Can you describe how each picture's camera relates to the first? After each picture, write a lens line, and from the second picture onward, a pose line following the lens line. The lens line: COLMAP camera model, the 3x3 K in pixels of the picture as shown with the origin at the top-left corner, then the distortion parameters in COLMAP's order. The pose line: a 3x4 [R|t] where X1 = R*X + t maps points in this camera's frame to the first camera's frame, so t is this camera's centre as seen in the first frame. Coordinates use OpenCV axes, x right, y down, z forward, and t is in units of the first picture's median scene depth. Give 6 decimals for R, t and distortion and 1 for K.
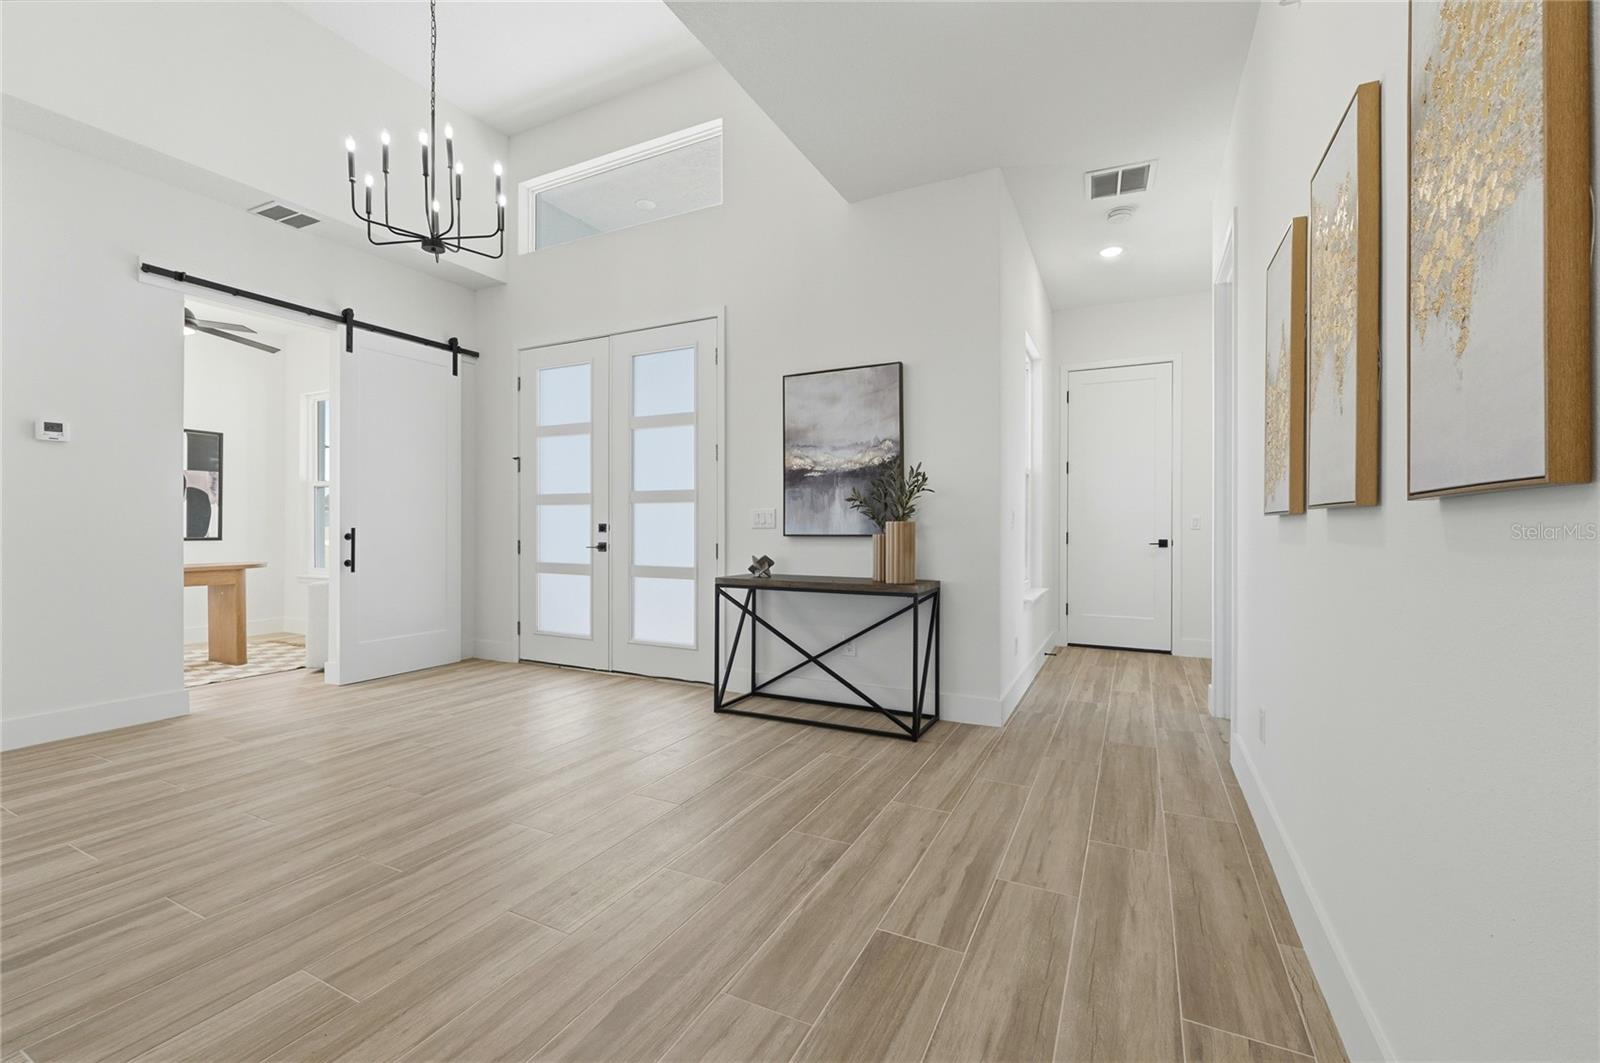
lens RADIAL K [[670.2, 0, 799.6], [0, 670.2, 528.6], [0, 0, 1]] dist [-0.000374, -0.001103]
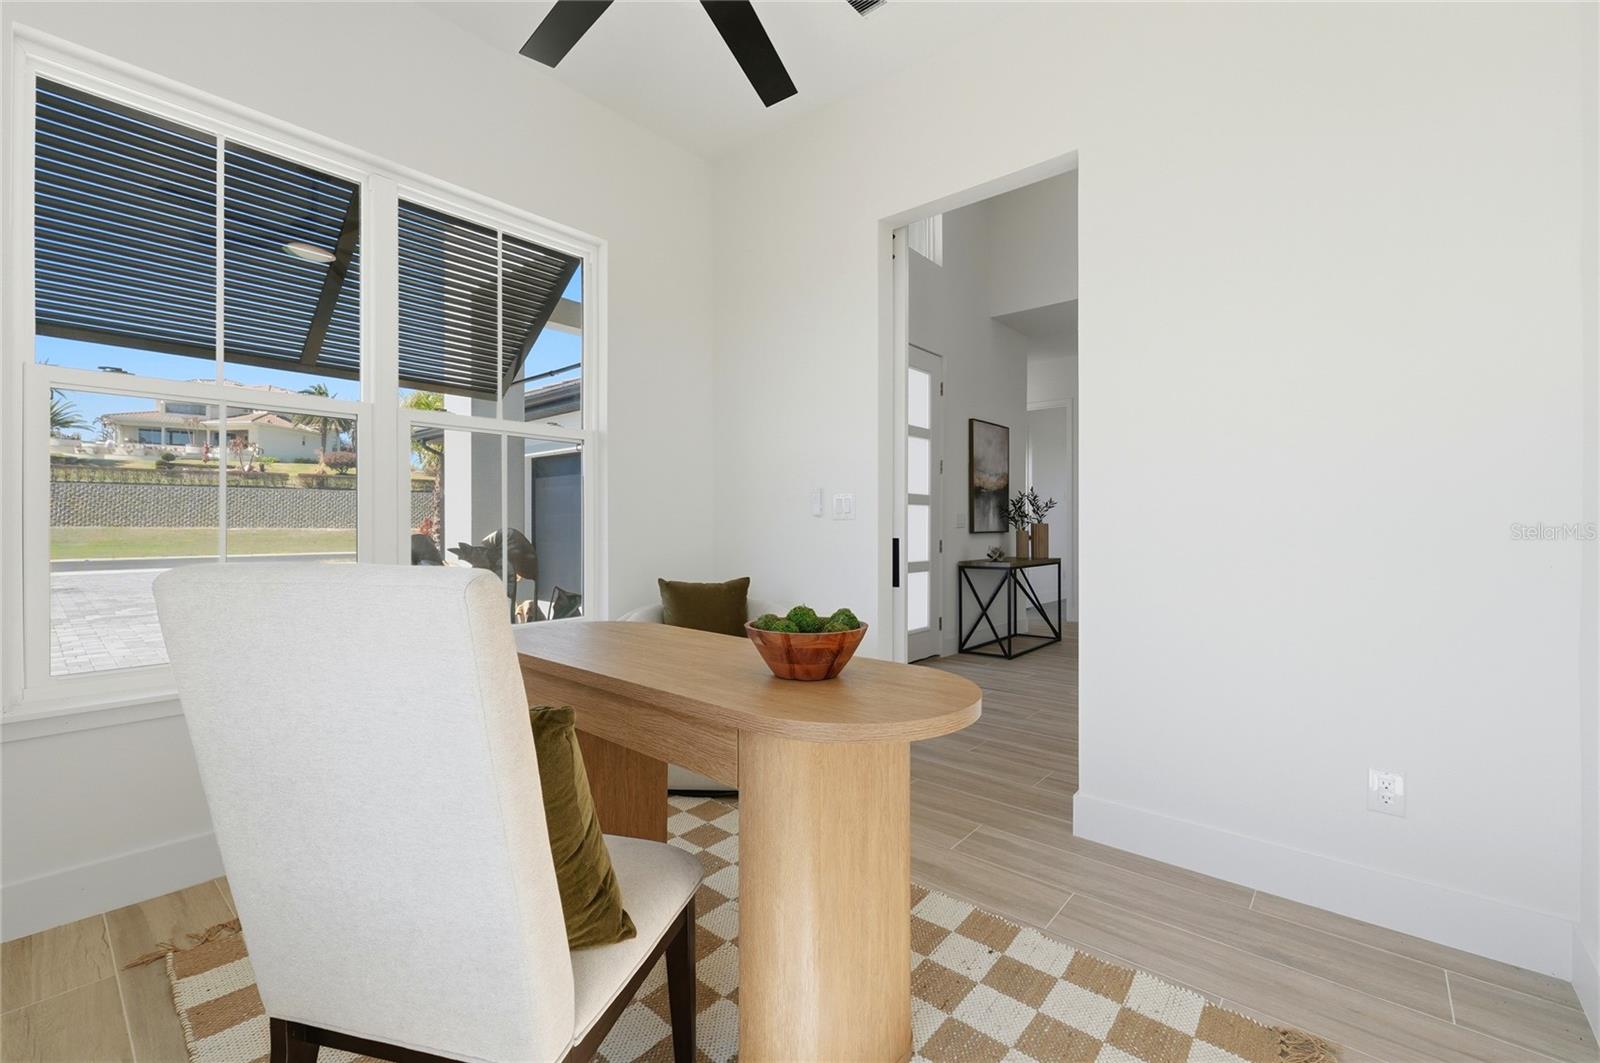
lens RADIAL K [[670.2, 0, 799.7], [0, 670.2, 529.2], [0, 0, 1]] dist [-0.000374, -0.001103]
pose [[0.240017, -0.005919, 0.970751, -1.486482], [0.000620, 0.999982, 0.005943, -0.004625], [-0.970768, -0.000824, 0.240017, 1.018613]]
